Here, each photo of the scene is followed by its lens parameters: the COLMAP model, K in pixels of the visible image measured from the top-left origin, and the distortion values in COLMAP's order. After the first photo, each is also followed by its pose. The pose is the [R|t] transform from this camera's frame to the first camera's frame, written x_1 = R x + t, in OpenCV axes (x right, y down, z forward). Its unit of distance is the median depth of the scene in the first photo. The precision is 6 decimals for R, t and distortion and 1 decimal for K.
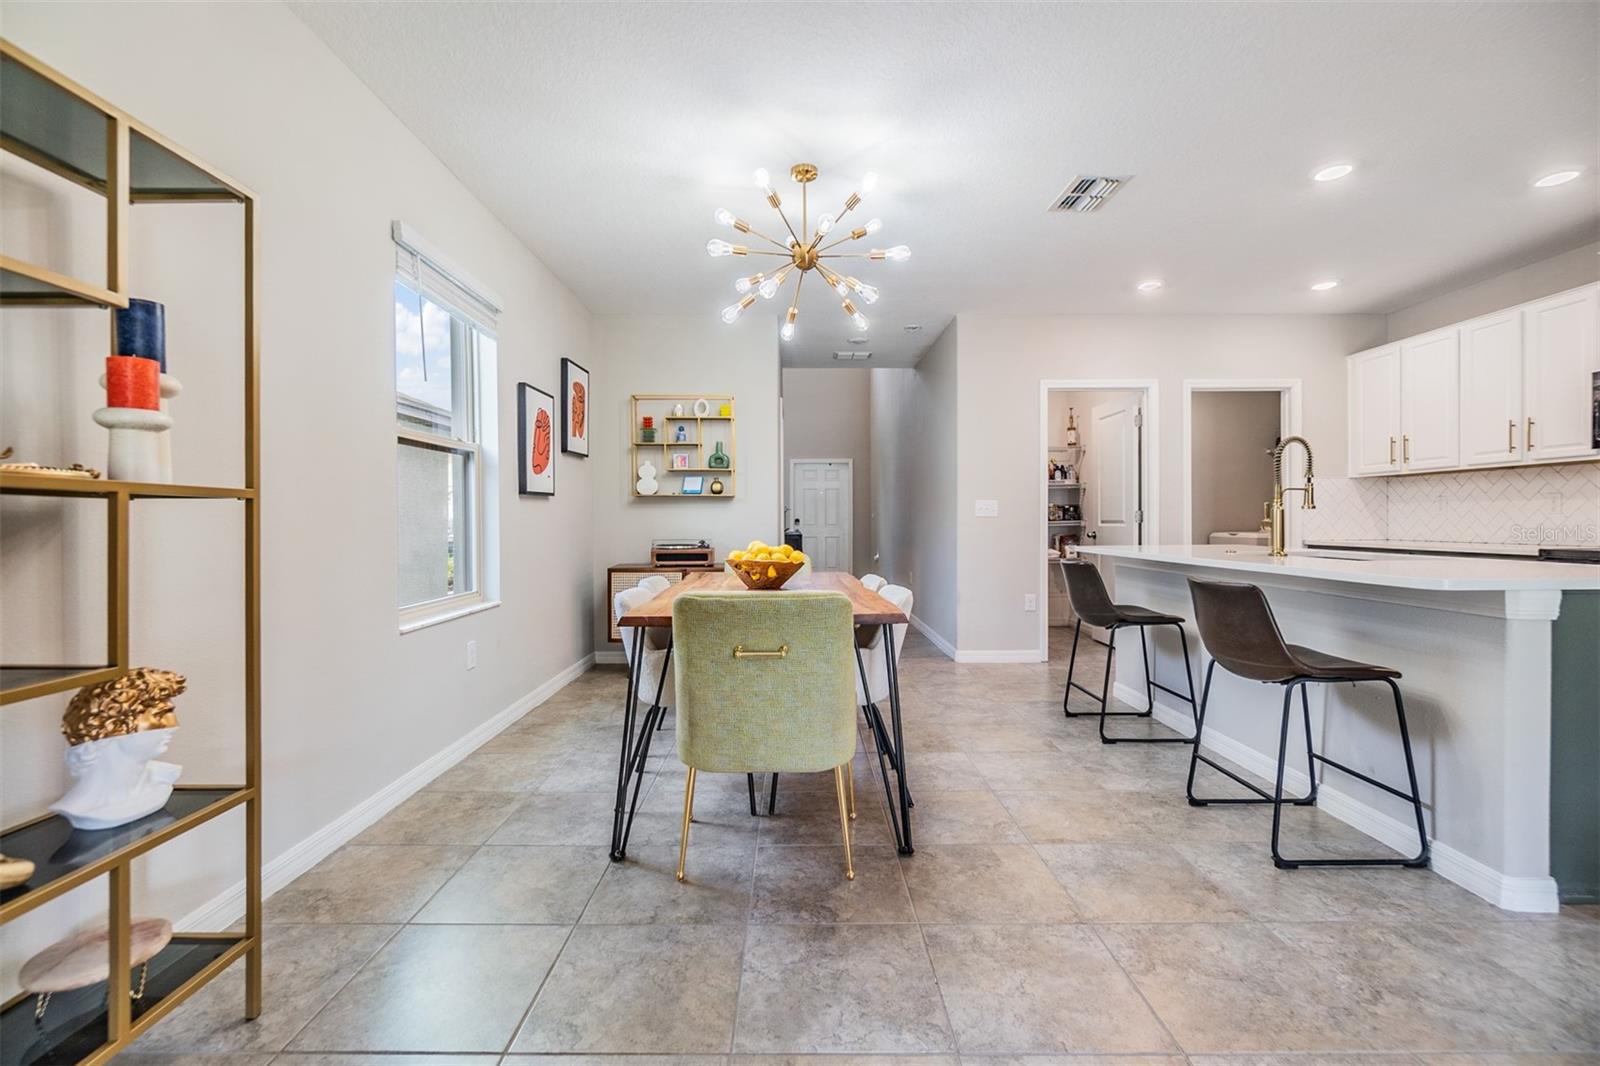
lens RADIAL K [[700.3, 0, 793.7], [0, 700.3, 520.8], [0, 0, 1]] dist [-0.005260, 0.005677]
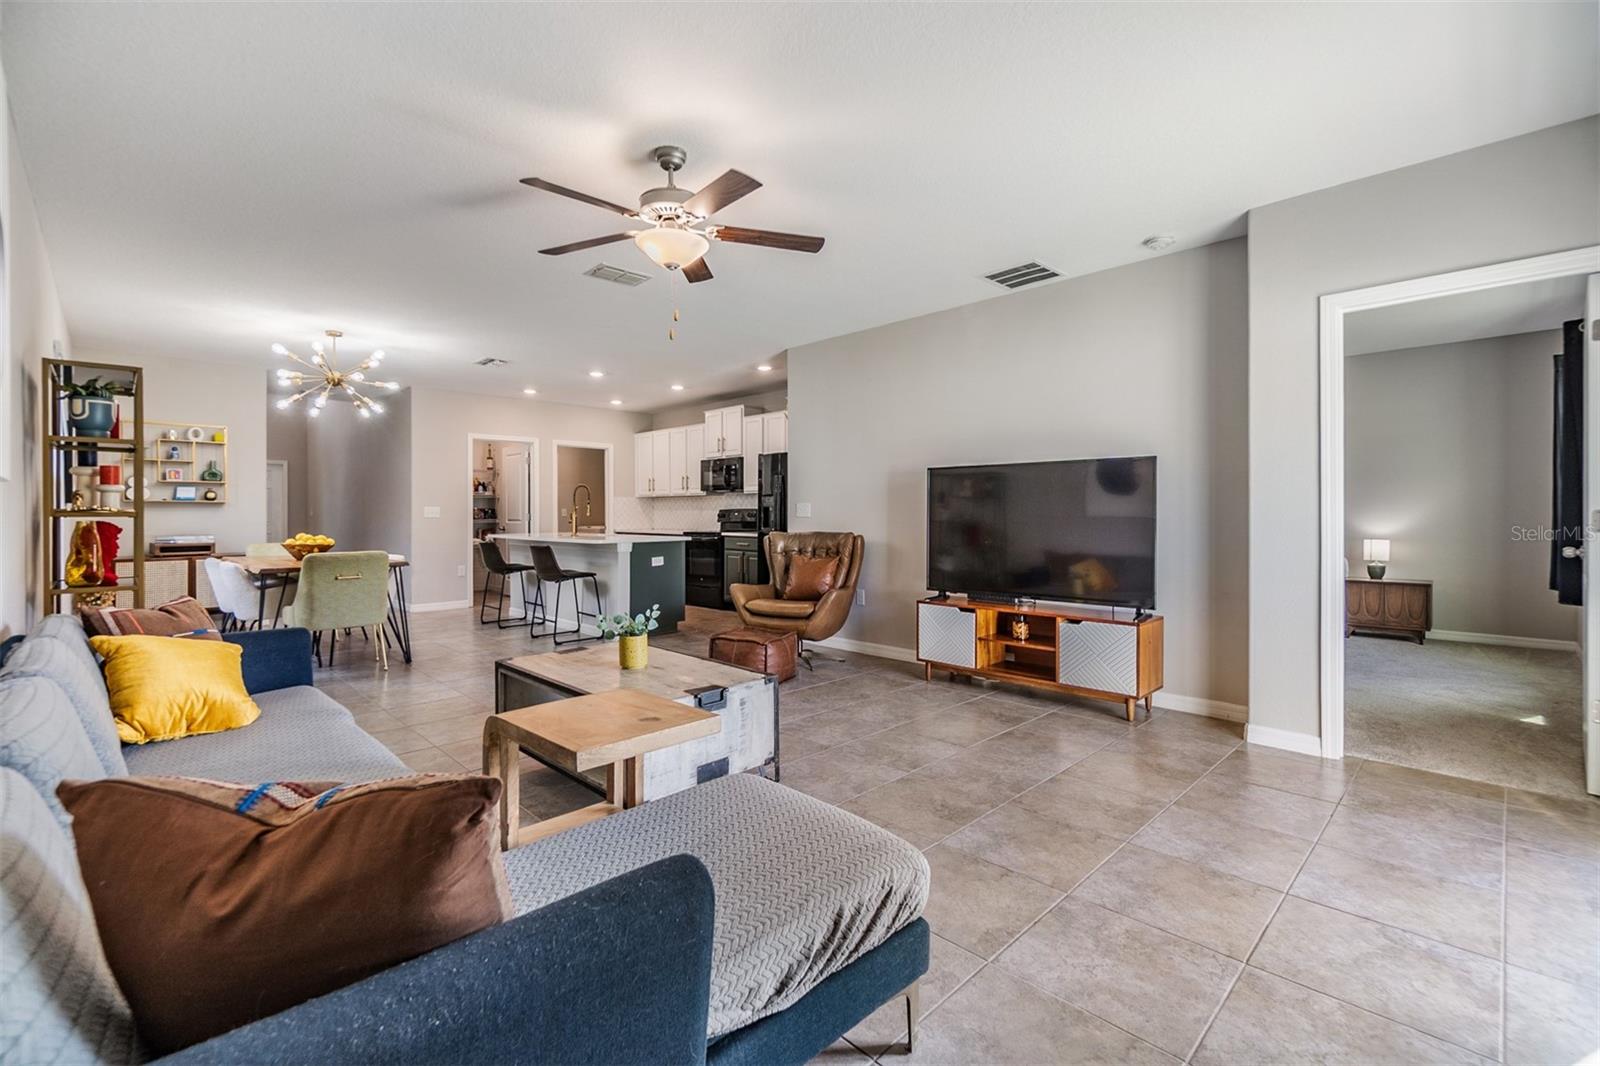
lens RADIAL K [[696.7, 0, 800.2], [0, 696.7, 519.4], [0, 0, 1]] dist [-0.003279, -0.000597]
pose [[0.709509, -0.003768, 0.704686, -0.271220], [-0.000772, 0.999981, 0.006125, -0.013364], [-0.704696, -0.004889, 0.709493, -0.781662]]
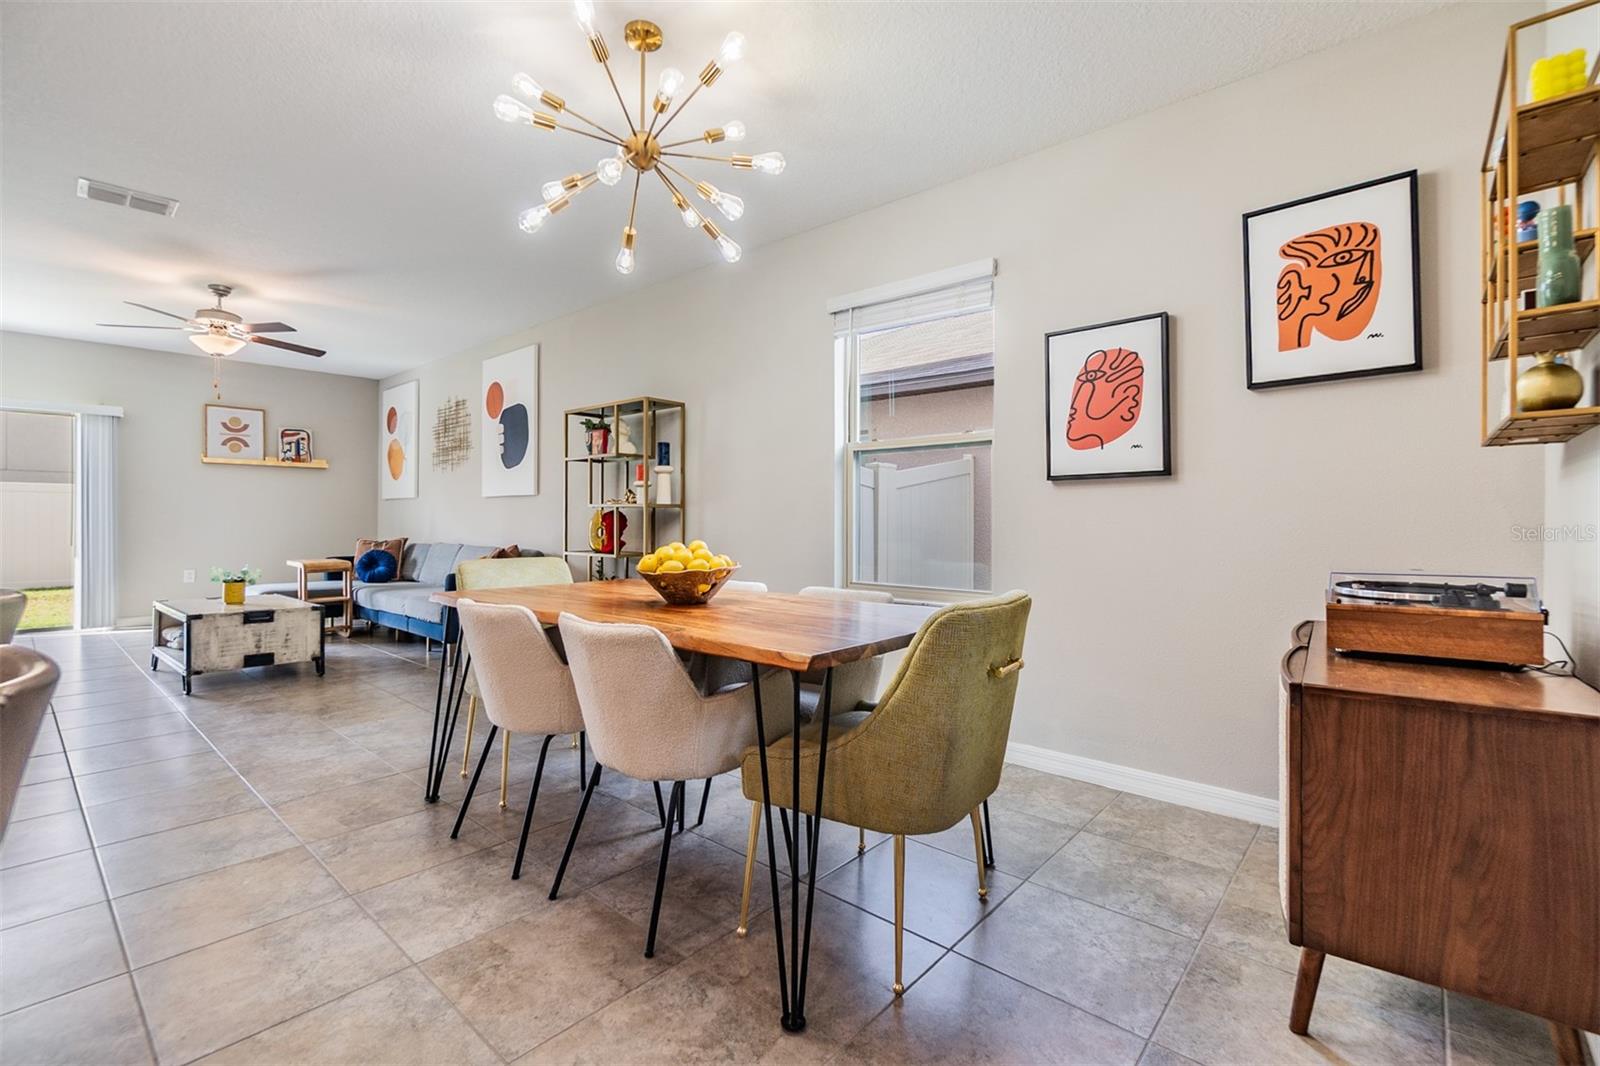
lens RADIAL K [[708.4, 0, 788.0], [0, 708.4, 513.8], [0, 0, 1]] dist [0.000881, 0.000317]
pose [[-0.662966, -0.001854, -0.748647, 0.314640], [-0.000150, 0.999997, -0.002344, 0.000749], [0.748649, -0.001441, -0.662965, 1.077704]]
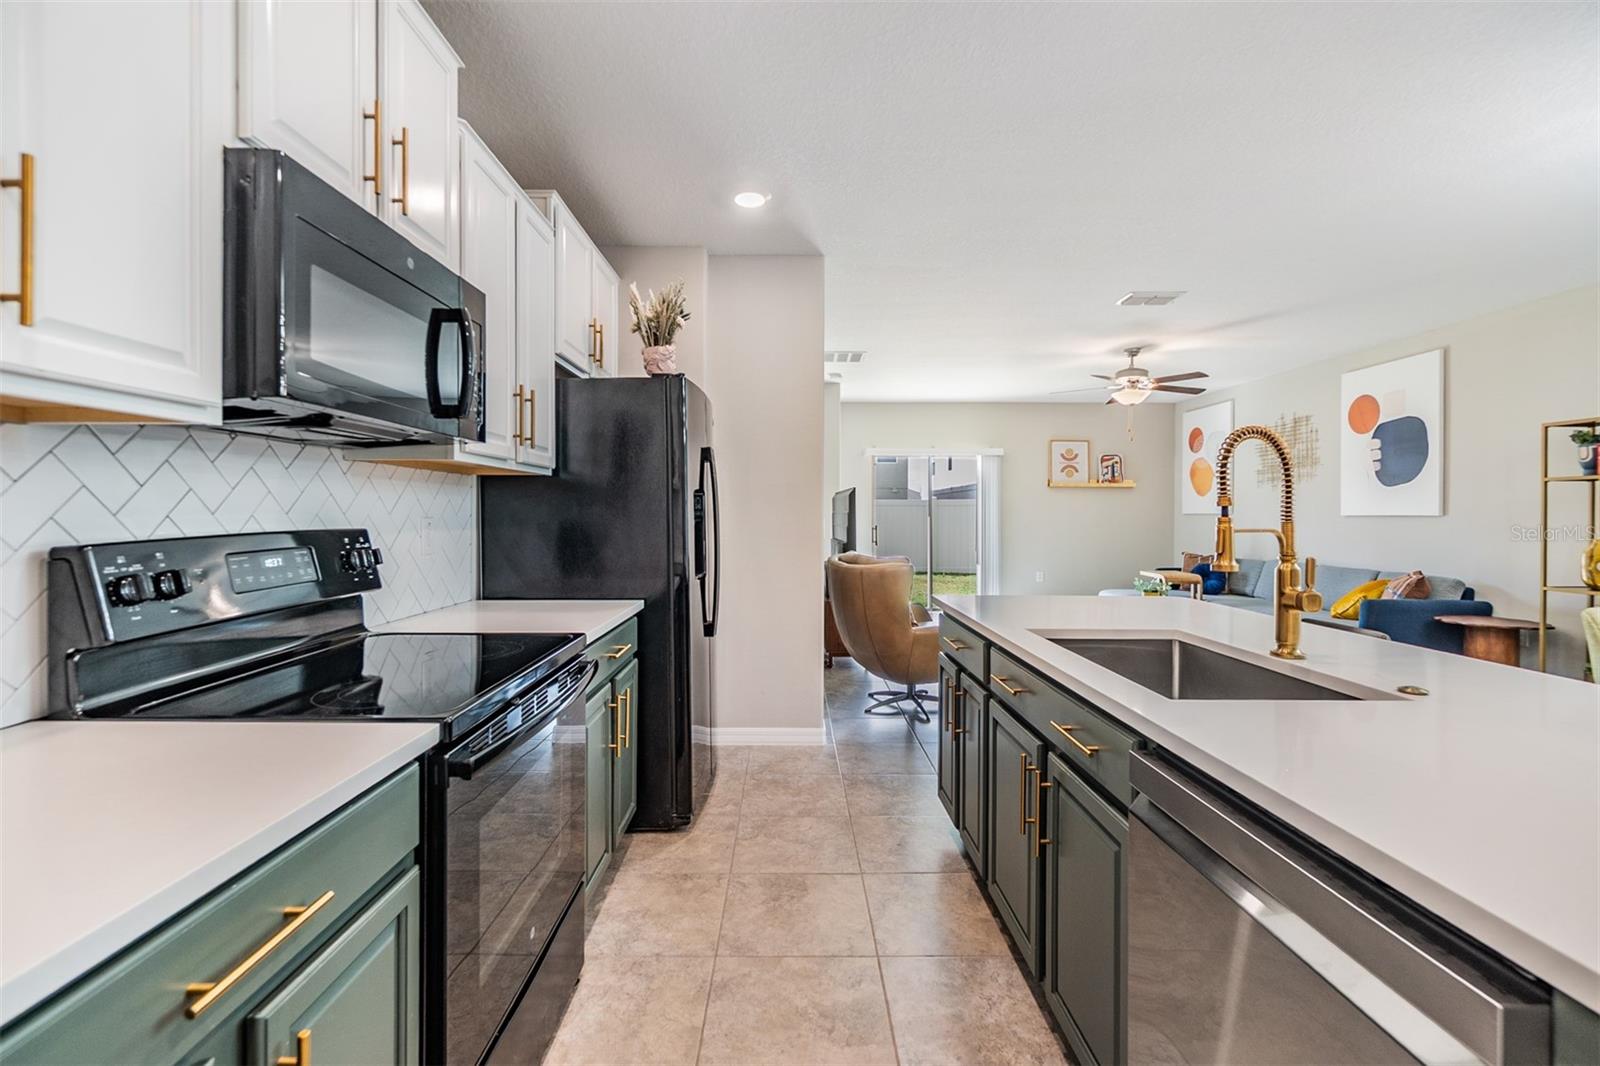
lens RADIAL K [[700.3, 0, 793.7], [0, 700.3, 520.8], [0, 0, 1]] dist [-0.005260, 0.005677]
pose [[-0.999965, 0.000053, -0.008356, 0.713823], [-0.000030, 0.999951, 0.009922, -0.038946], [0.008356, 0.009922, -0.999916, 1.020280]]
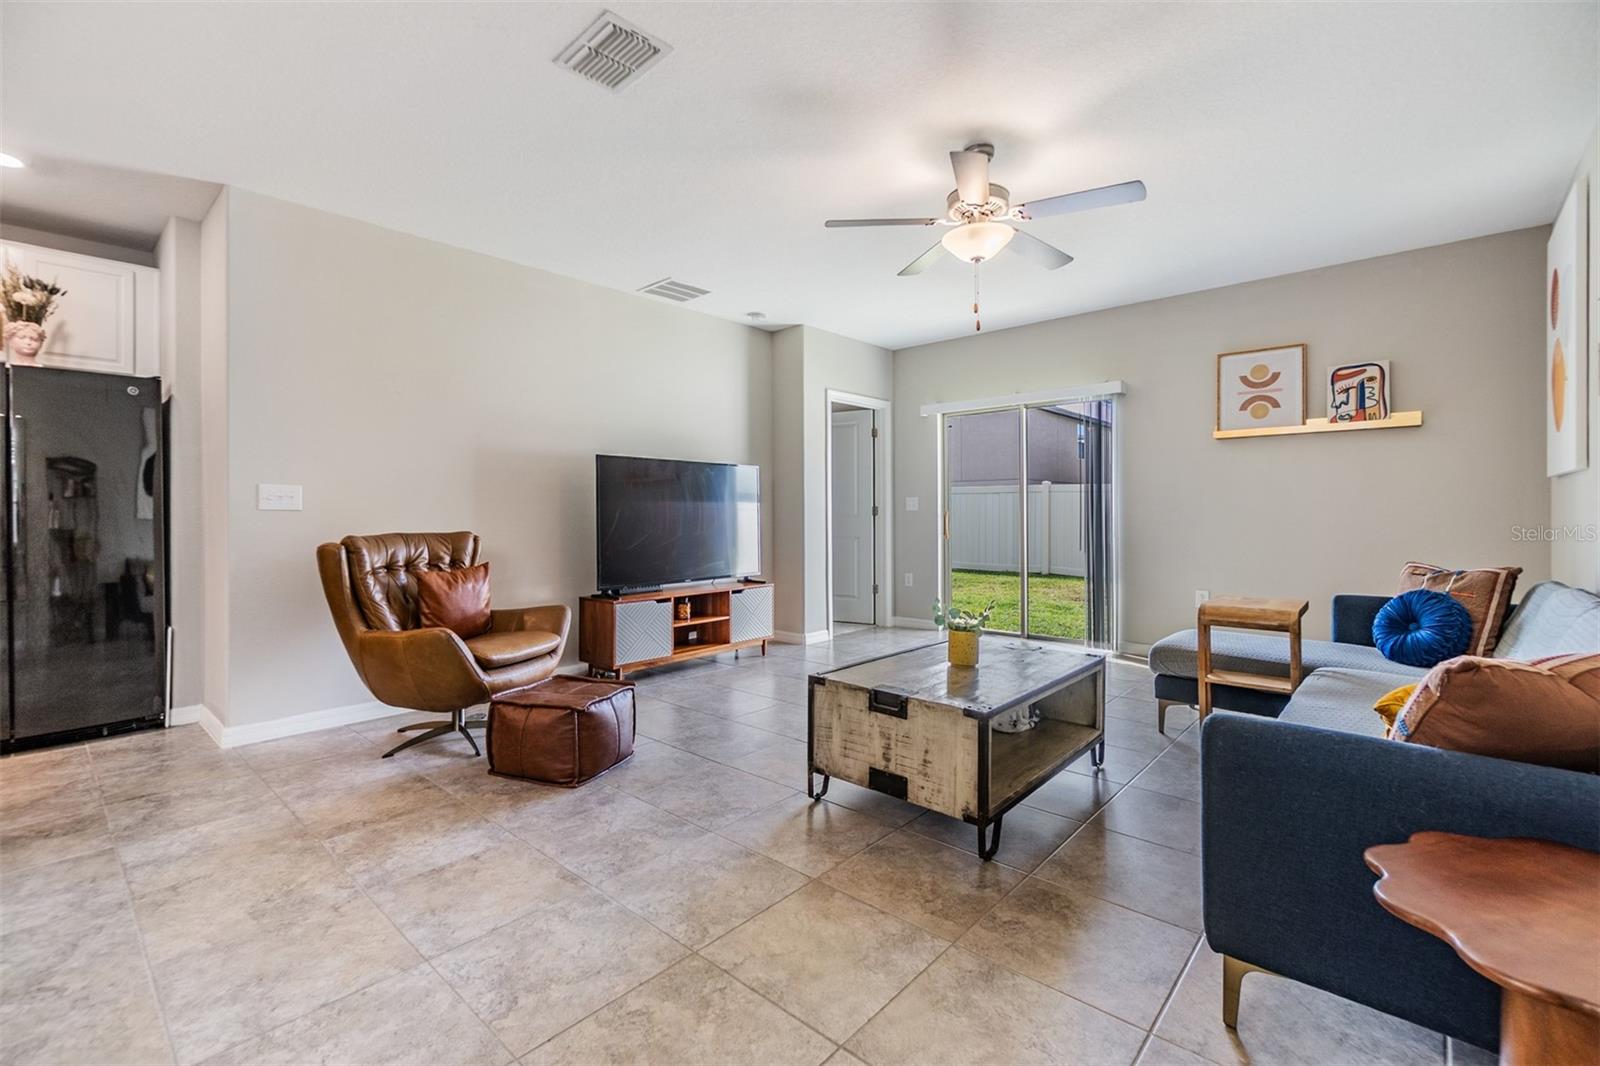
lens RADIAL K [[697.9, 0, 786.4], [0, 697.9, 512.6], [0, 0, 1]] dist [-0.003605, -0.000394]
pose [[-0.741201, 0.007272, 0.671244, -0.213326], [0.005665, 0.999973, -0.004577, -0.000459], [-0.671260, 0.000410, -0.741222, 0.344056]]
